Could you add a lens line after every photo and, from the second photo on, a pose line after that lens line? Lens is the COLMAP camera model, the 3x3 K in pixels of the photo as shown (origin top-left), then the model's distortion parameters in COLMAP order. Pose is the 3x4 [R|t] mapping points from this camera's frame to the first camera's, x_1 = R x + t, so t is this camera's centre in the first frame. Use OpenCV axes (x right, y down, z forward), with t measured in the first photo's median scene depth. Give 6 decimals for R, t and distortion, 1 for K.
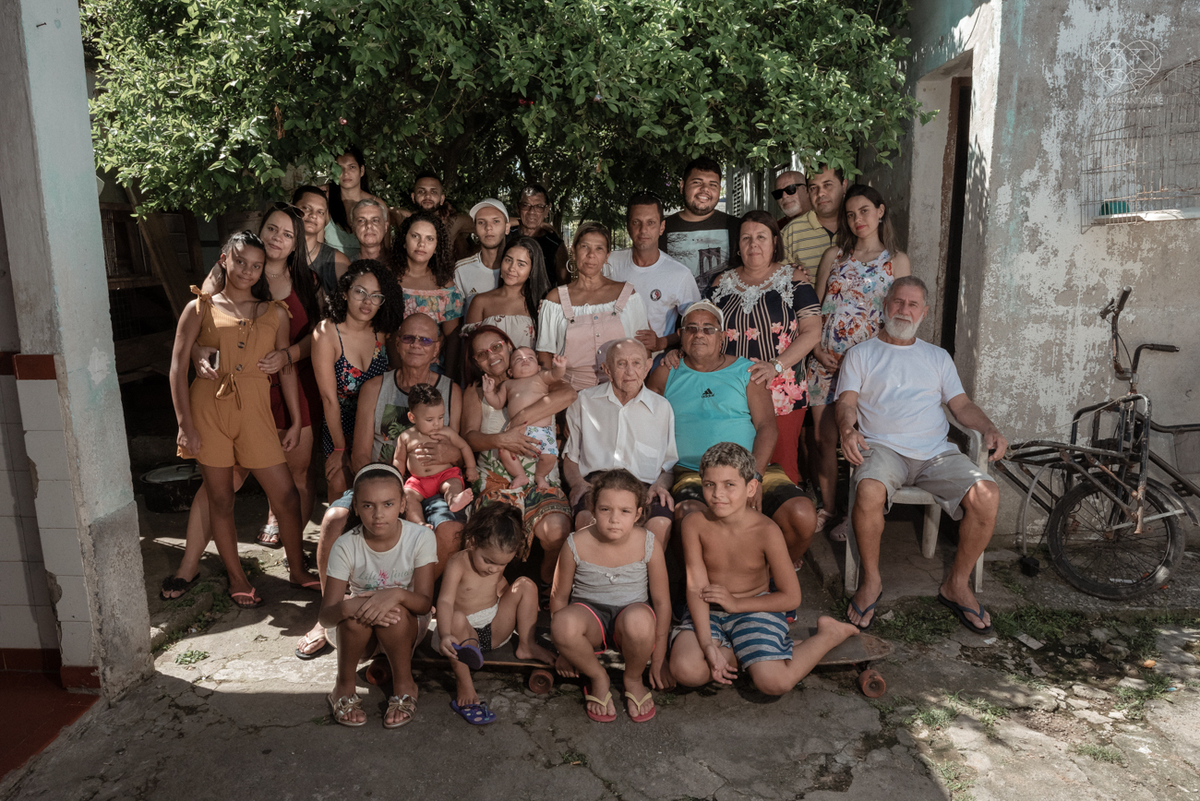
lens RADIAL K [[820.8, 0, 598.7], [0, 820.8, 411.0], [0, 0, 1]] dist [-0.064899, 0.029981]
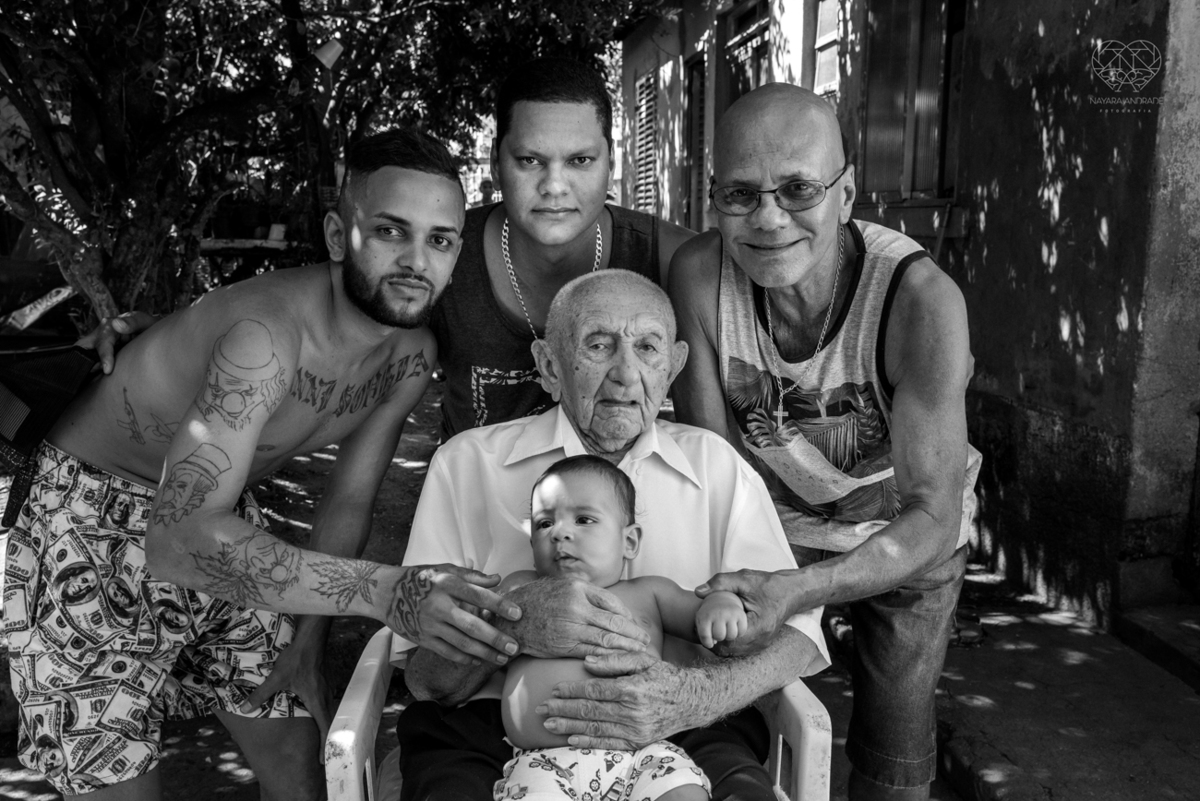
lens RADIAL K [[1118.2, 0, 597.5], [0, 1118.2, 411.0], [0, 0, 1]] dist [0.031513, 0.023373]
pose [[0.987002, -0.024113, 0.158890, -0.031265], [0.029517, 0.999060, -0.031740, -0.036289], [-0.157975, 0.036017, 0.986786, 0.631079]]
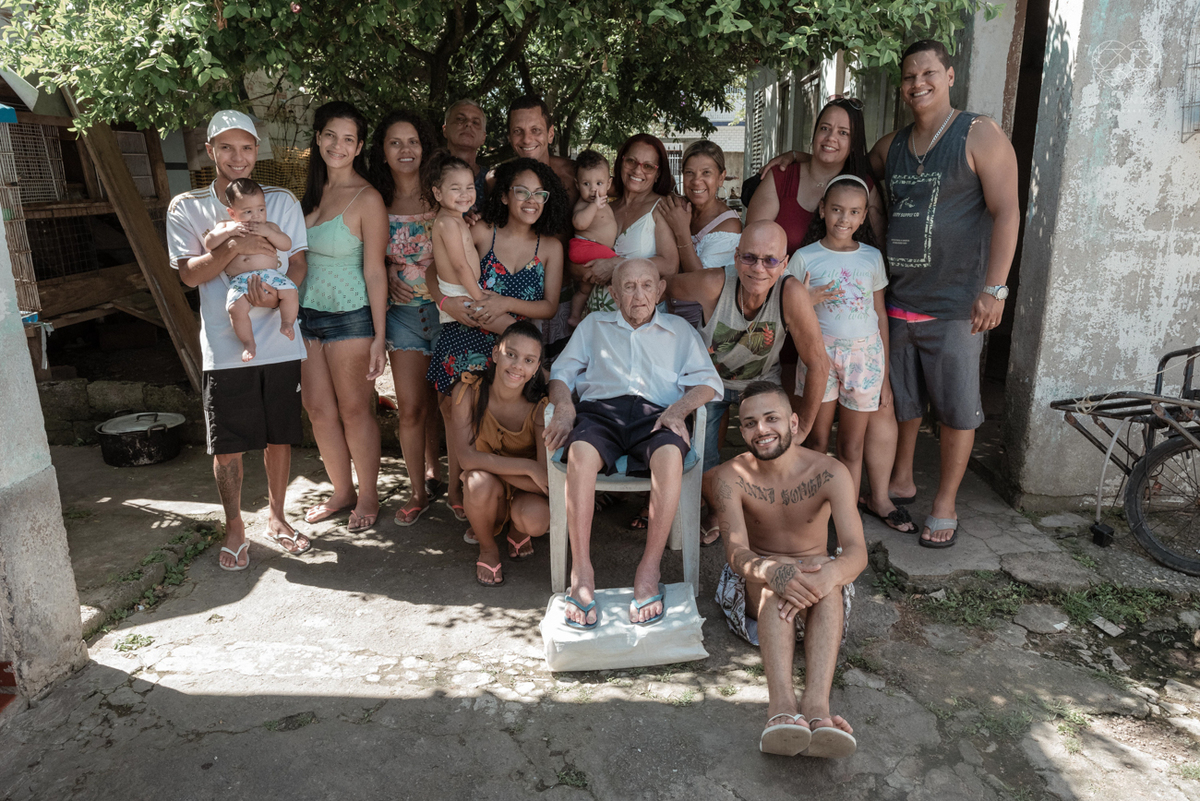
lens RADIAL K [[836.2, 0, 597.7], [0, 836.2, 410.8], [0, 0, 1]] dist [-0.058063, 0.030341]
pose [[0.999900, 0.000007, -0.014139, 0.006109], [0.001087, 0.997000, 0.077398, -0.009713], [0.014097, -0.077406, 0.996900, 0.134584]]
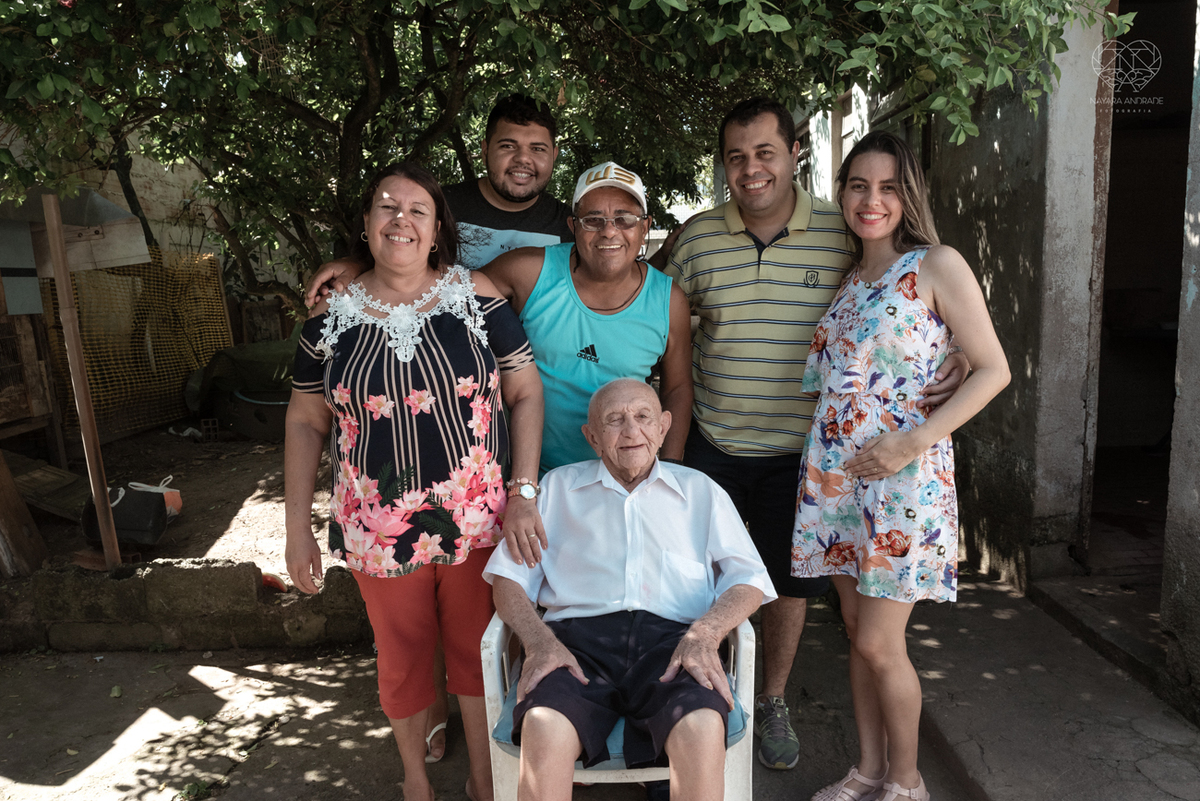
lens RADIAL K [[876.9, 0, 596.6], [0, 876.9, 410.3], [0, 0, 1]] dist [-0.041551, 0.029261]
pose [[0.998982, -0.033920, 0.029733, -0.002078], [0.035489, 0.997914, -0.053924, -0.053164], [-0.027842, 0.054924, 0.998102, 0.458850]]
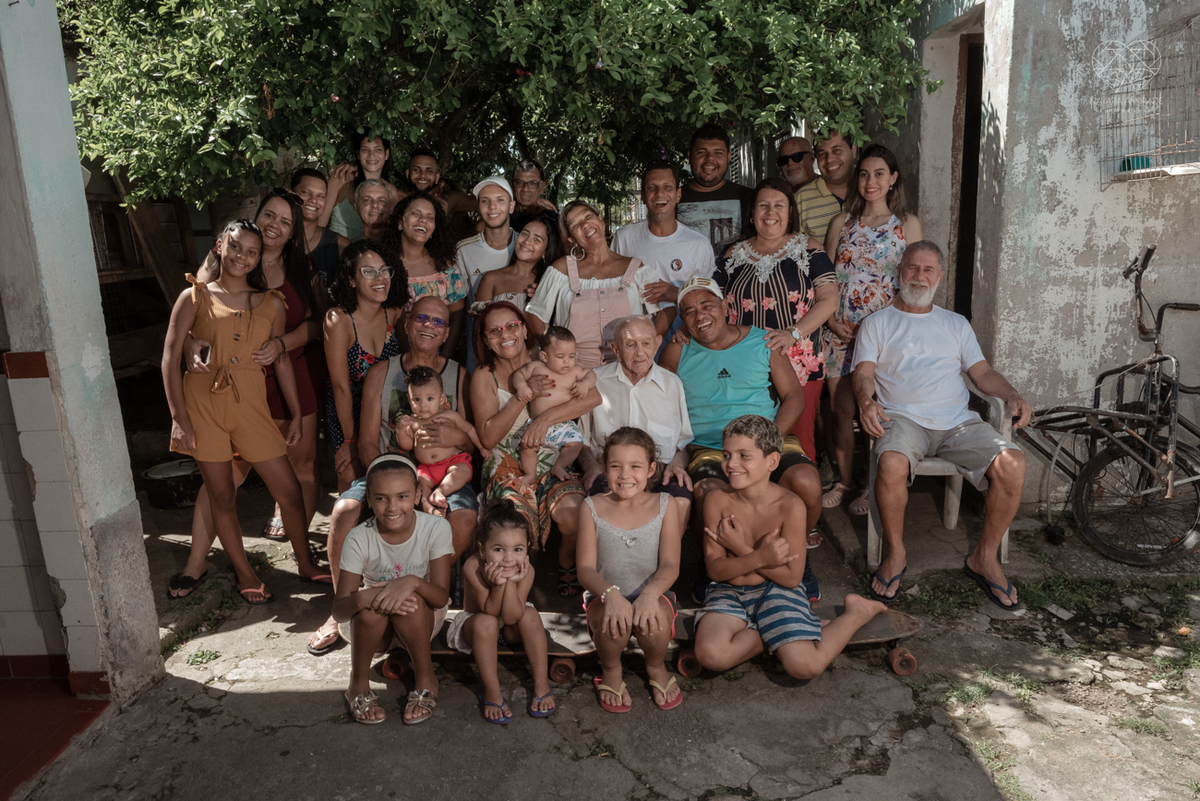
lens RADIAL K [[820.8, 0, 598.7], [0, 820.8, 411.0], [0, 0, 1]] dist [-0.064899, 0.029981]
pose [[0.999442, -0.033392, -0.000109, -0.014895], [0.033383, 0.999105, 0.025963, -0.001433], [-0.000758, -0.025952, 0.999663, 0.029351]]
